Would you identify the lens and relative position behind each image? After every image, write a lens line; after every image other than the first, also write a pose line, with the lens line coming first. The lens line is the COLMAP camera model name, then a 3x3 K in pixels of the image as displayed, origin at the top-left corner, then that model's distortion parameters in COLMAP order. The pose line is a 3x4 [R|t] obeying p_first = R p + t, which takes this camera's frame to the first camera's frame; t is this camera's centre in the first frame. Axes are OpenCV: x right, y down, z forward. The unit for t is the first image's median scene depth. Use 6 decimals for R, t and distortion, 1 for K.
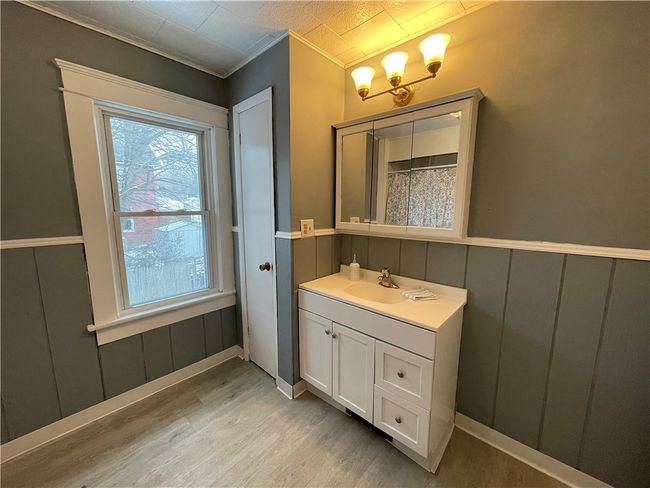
lens RADIAL K [[263.2, 0, 323.1], [0, 263.2, 244.4], [0, 0, 1]] dist [-0.001447, 0.000326]
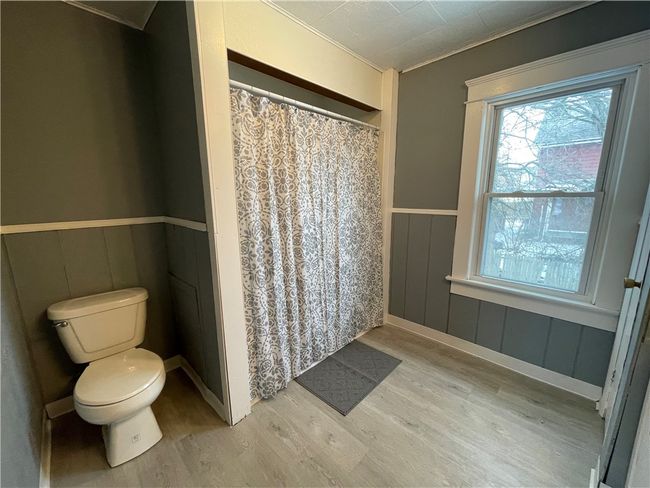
lens RADIAL K [[263.2, 0, 324.6], [0, 263.2, 244.7], [0, 0, 1]] dist [-0.001447, 0.000326]
pose [[-0.048277, 0.181825, -0.982145, 0.431168], [-0.140438, 0.972288, 0.186903, -0.014755], [0.988912, 0.146953, -0.021404, 0.328685]]
